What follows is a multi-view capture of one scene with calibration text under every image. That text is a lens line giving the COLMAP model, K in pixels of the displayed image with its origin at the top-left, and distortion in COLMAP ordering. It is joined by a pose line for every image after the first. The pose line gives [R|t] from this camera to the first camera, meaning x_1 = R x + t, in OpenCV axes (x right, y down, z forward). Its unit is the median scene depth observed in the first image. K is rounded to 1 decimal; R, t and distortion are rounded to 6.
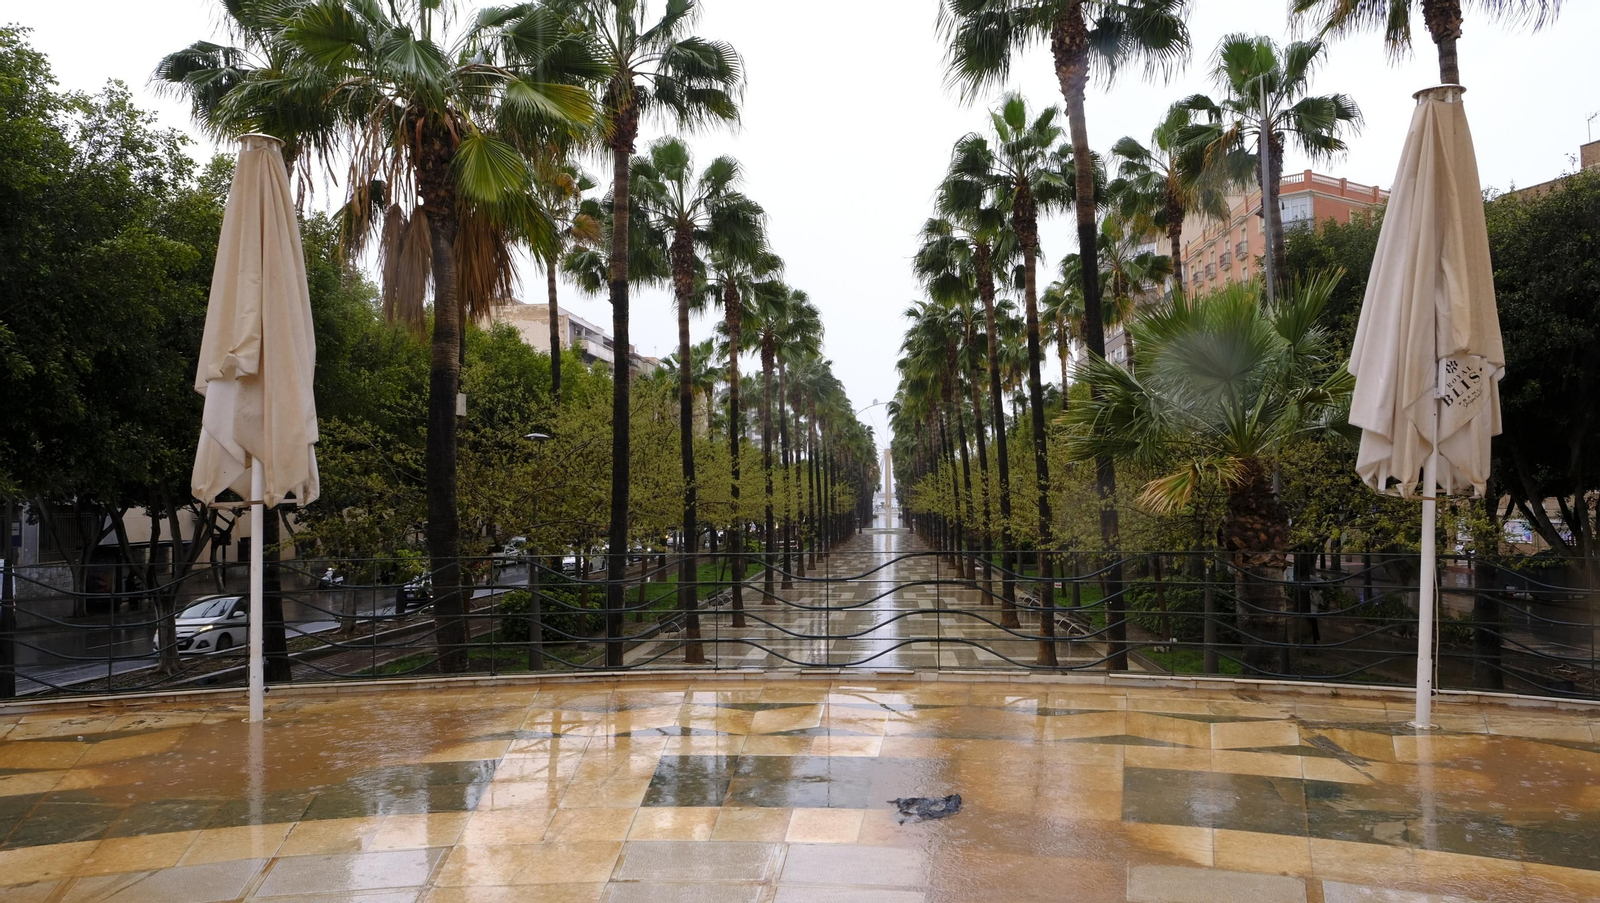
lens RADIAL K [[1093.5, 0, 792.3], [0, 1093.5, 460.5], [0, 0, 1]] dist [-0.002220, 0.009725]
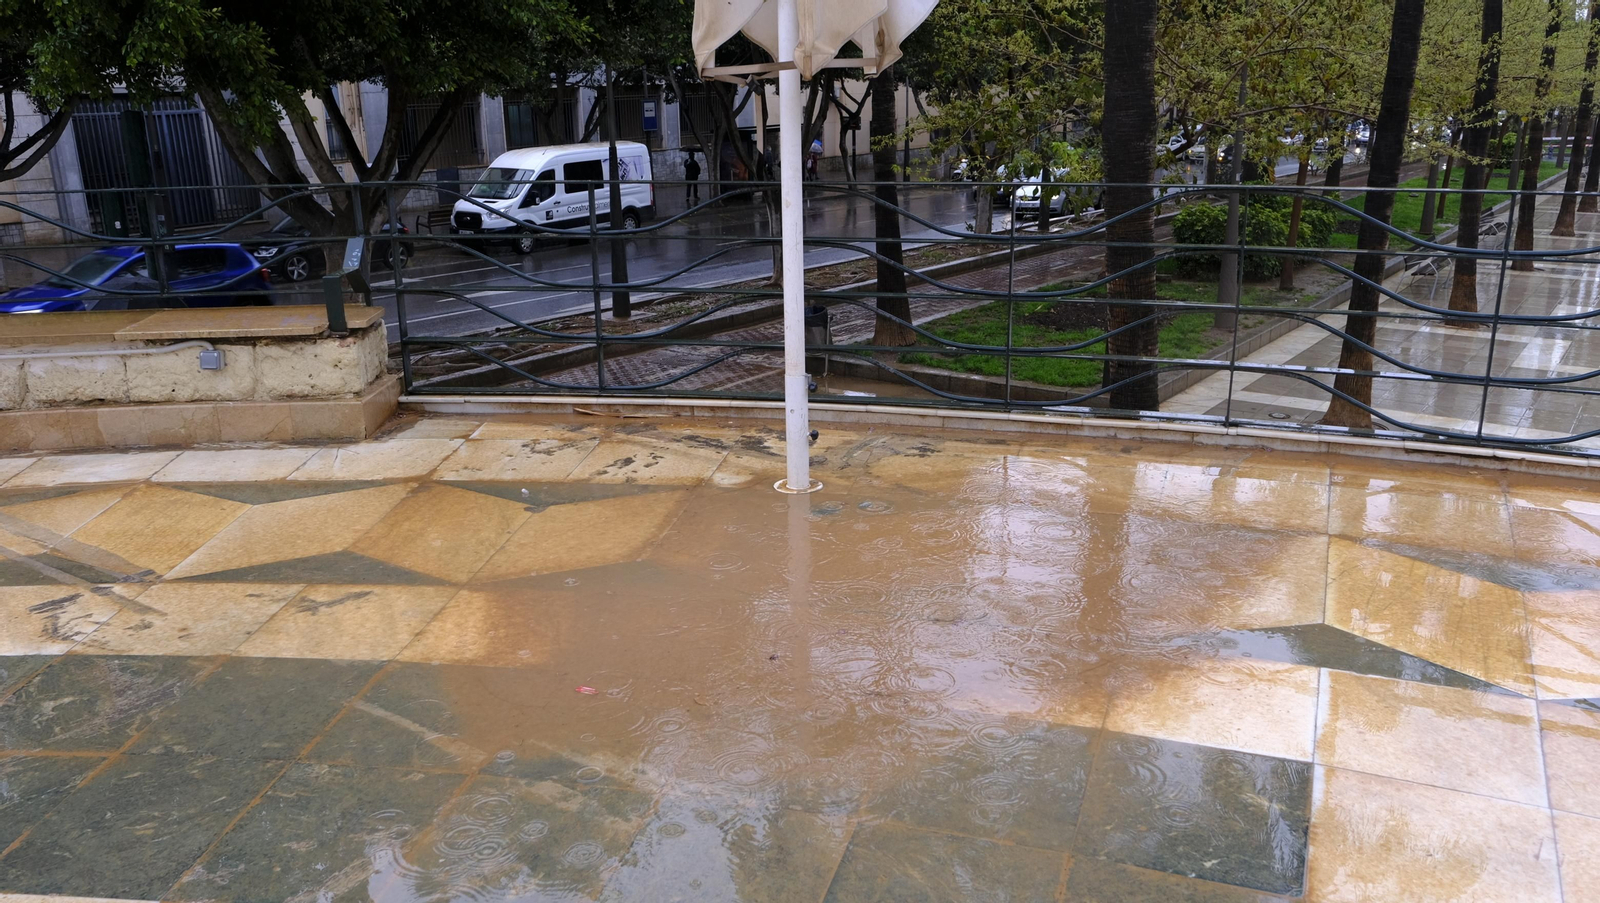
lens RADIAL K [[1303.1, 0, 796.2], [0, 1303.1, 453.7], [0, 0, 1]] dist [0.008890, 0.001597]
pose [[0.864822, 0.137413, -0.482908, -0.160049], [0.020347, 0.951436, 0.307173, 0.020891], [0.501666, -0.275476, 0.820027, 0.417063]]
